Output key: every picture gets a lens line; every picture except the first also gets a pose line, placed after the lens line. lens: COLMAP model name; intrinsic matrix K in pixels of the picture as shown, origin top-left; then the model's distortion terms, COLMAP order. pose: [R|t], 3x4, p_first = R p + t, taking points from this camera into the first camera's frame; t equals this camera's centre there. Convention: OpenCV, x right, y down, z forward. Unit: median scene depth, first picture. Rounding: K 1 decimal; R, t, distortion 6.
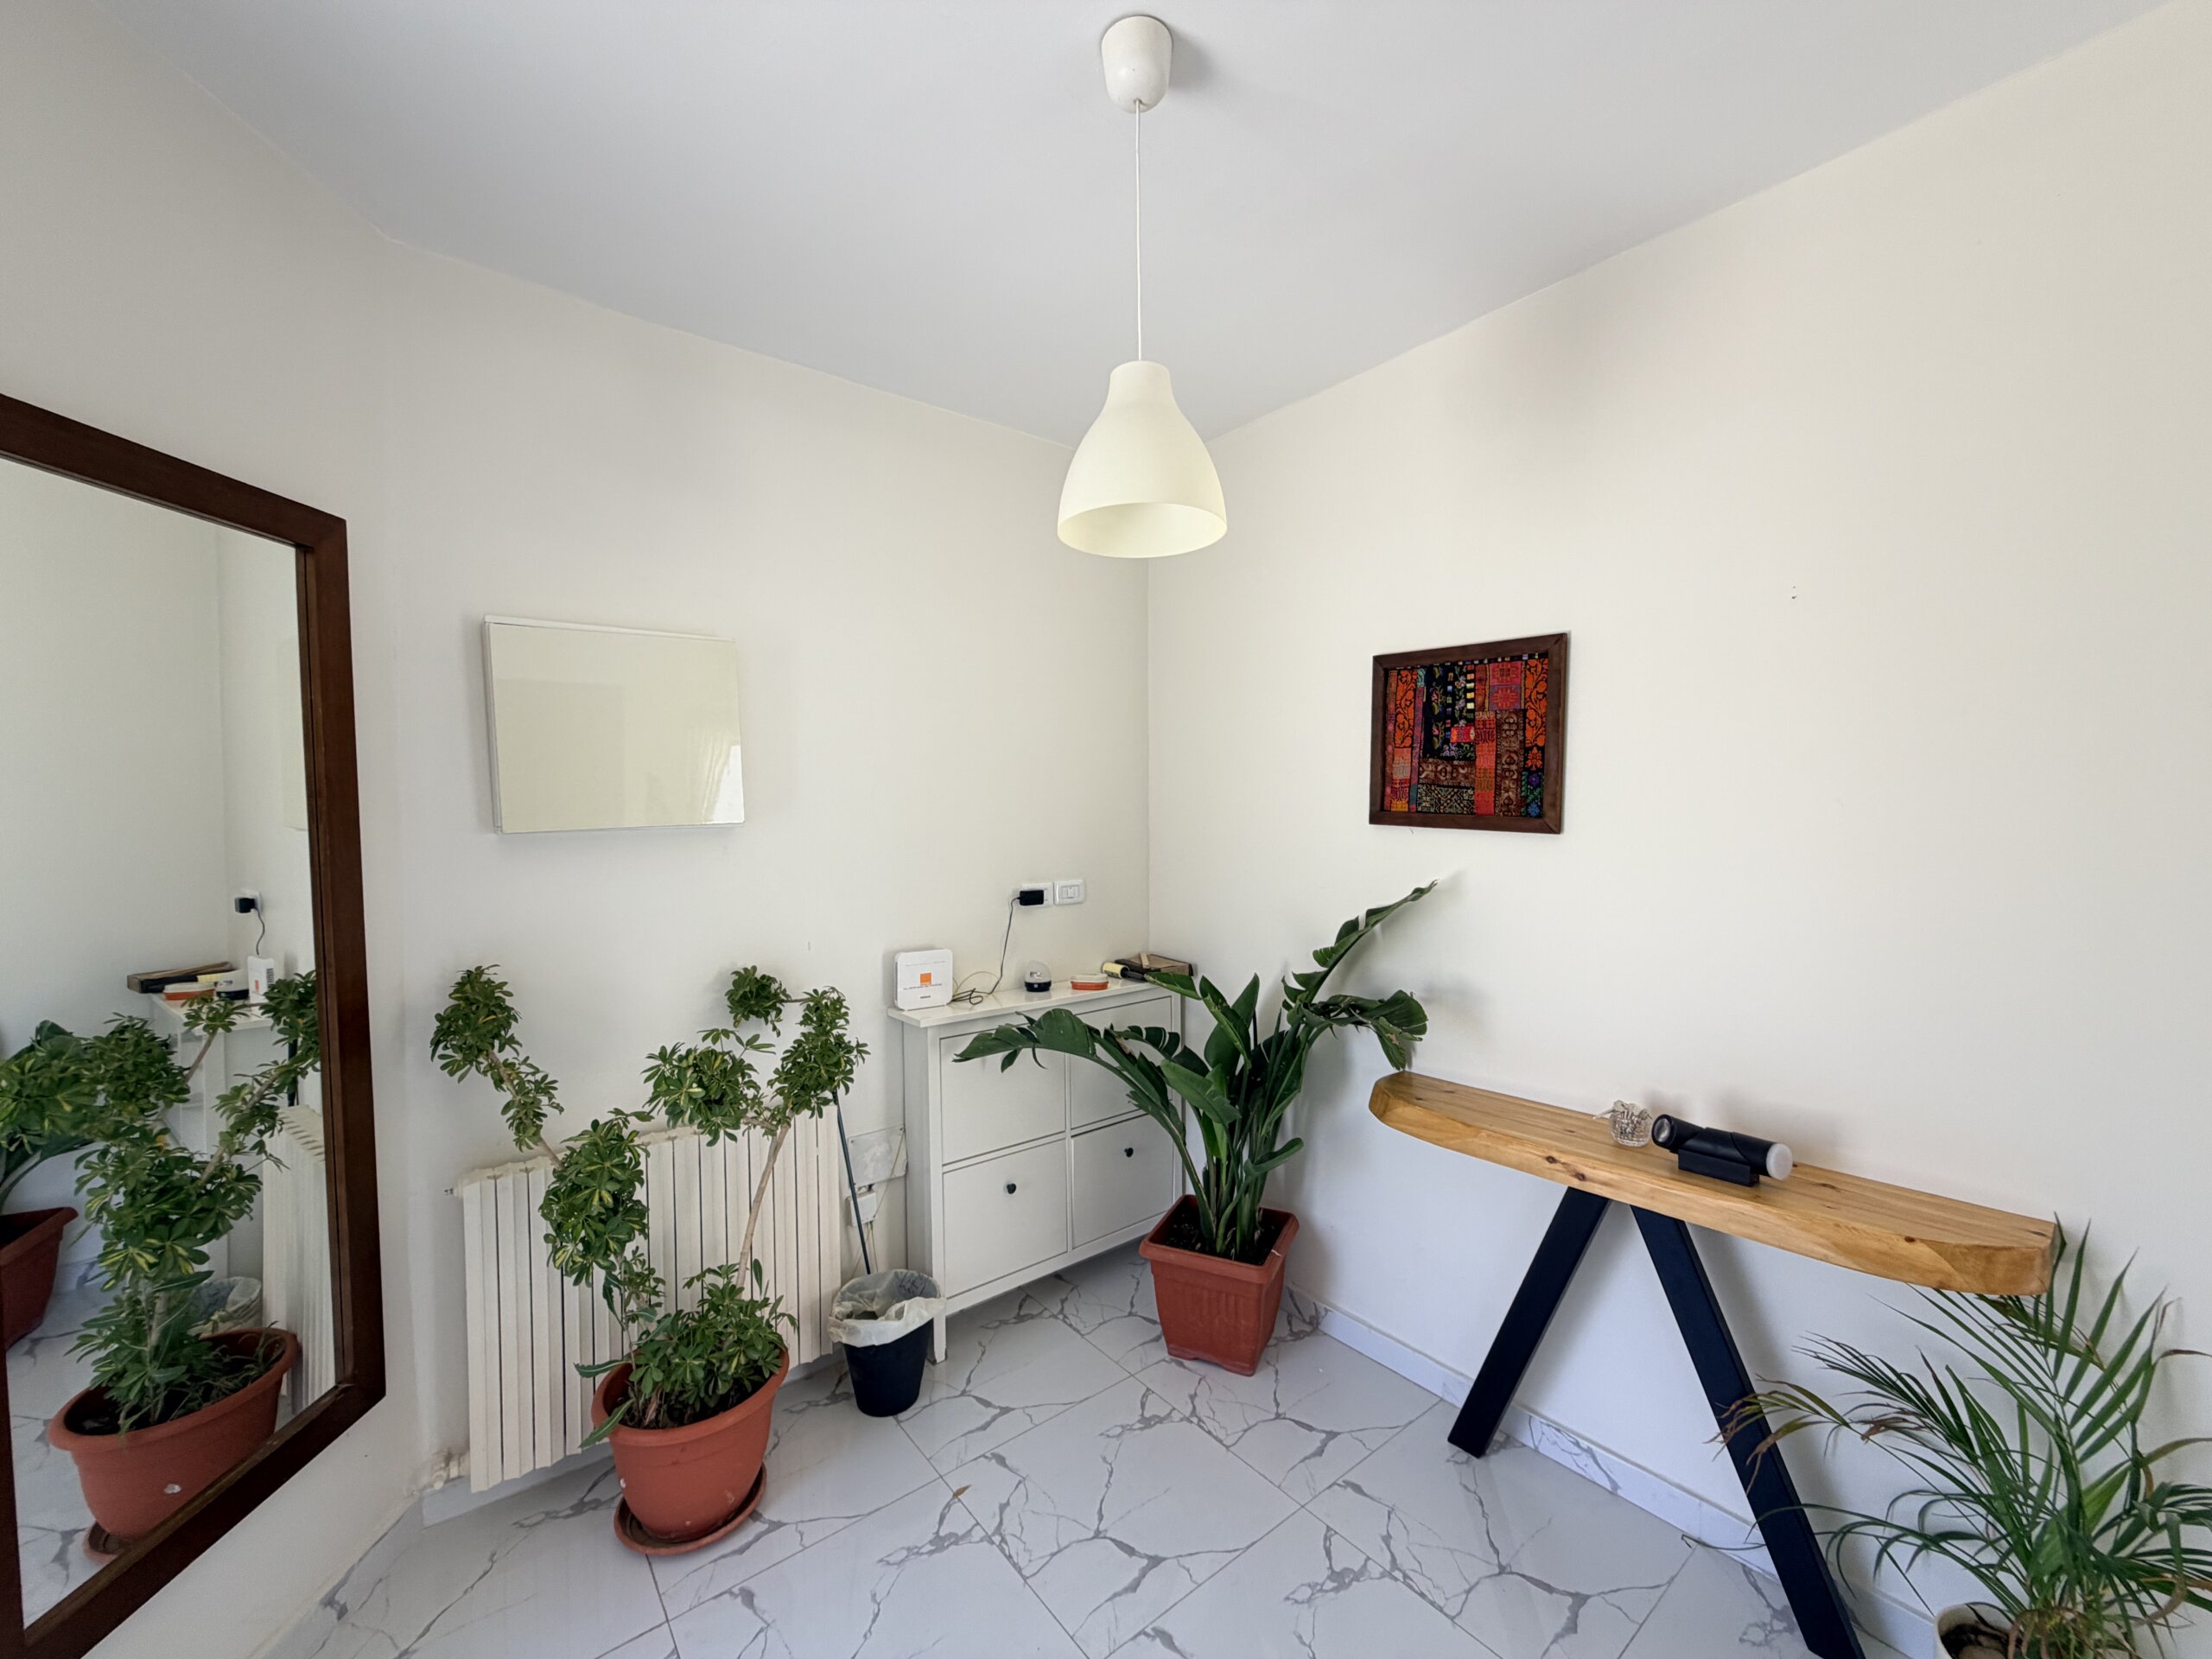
lens RADIAL K [[878.4, 0, 1102.5], [0, 878.4, 835.5], [0, 0, 1]] dist [-0.000598, 0.000162]
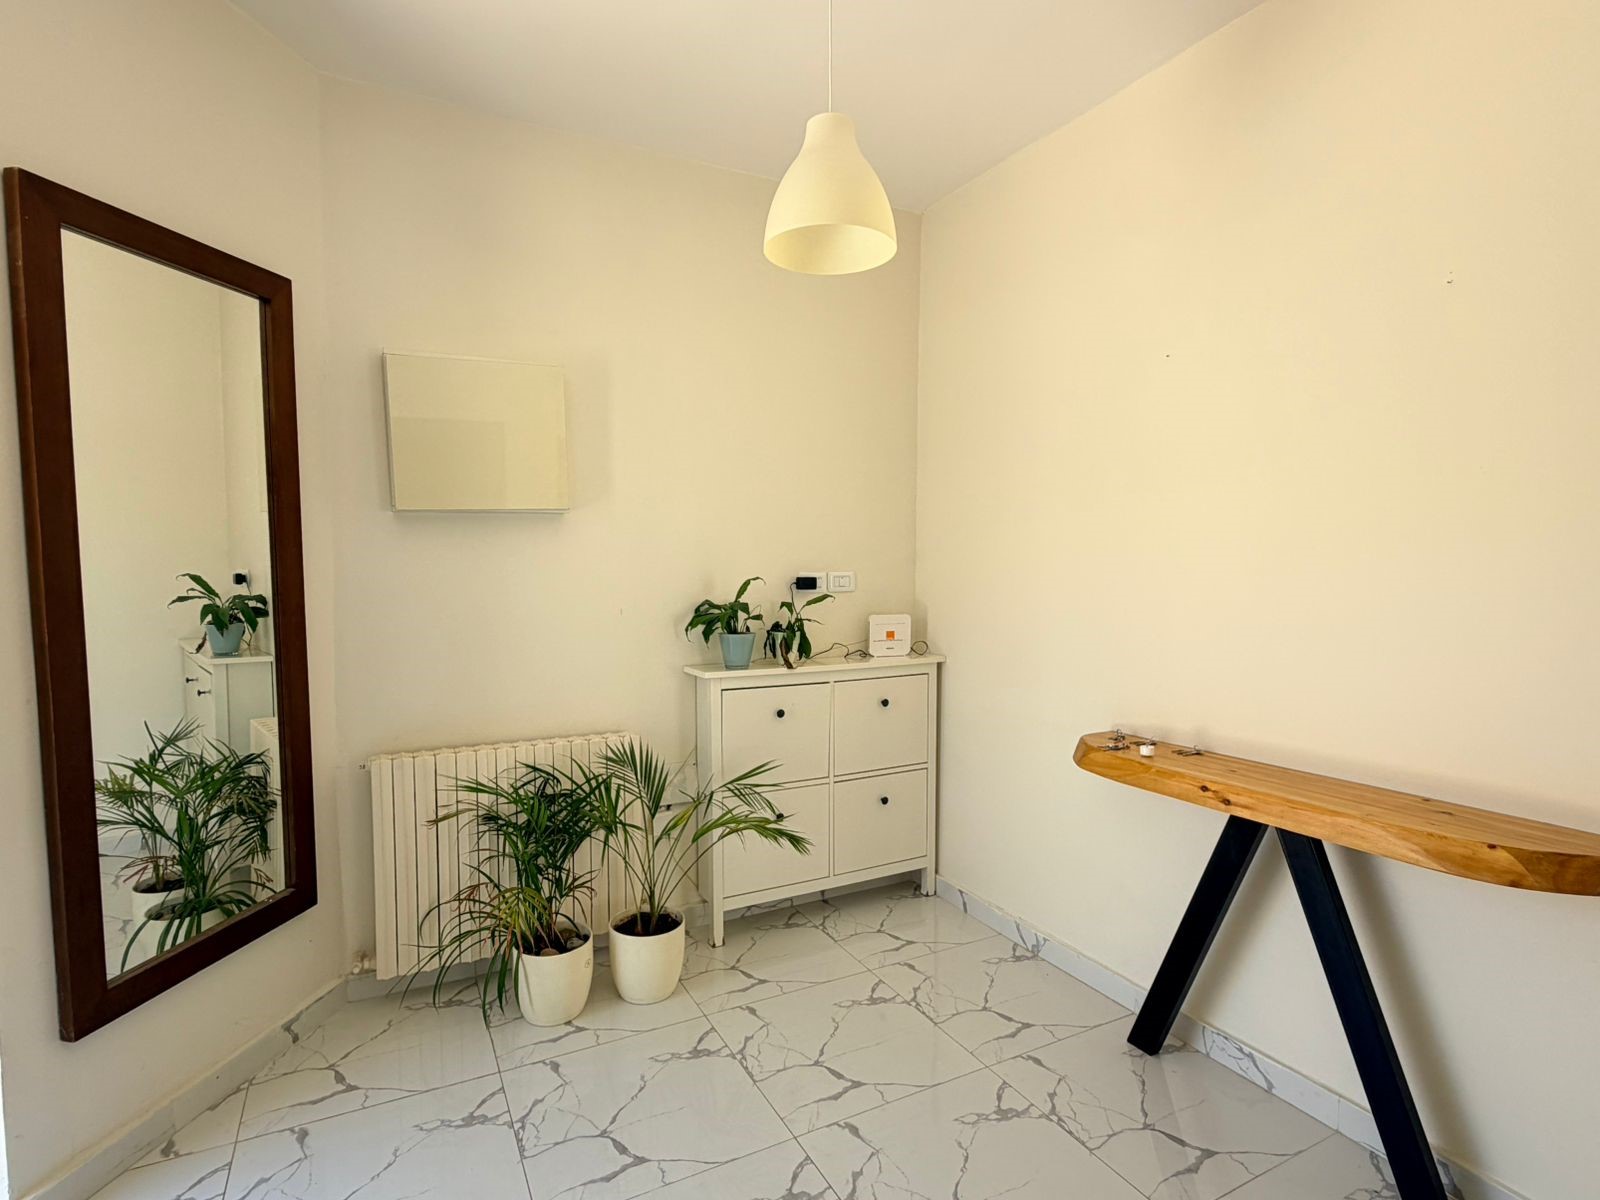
lens RADIAL K [[817.5, 0, 798.0], [0, 817.5, 611.5], [0, 0, 1]] dist [-0.000234, -0.000639]
pose [[0.982876, 0.022705, -0.182863, 0.175899], [-0.015369, 0.999023, 0.041437, 0.099473], [0.183625, -0.037917, 0.982265, -0.144831]]
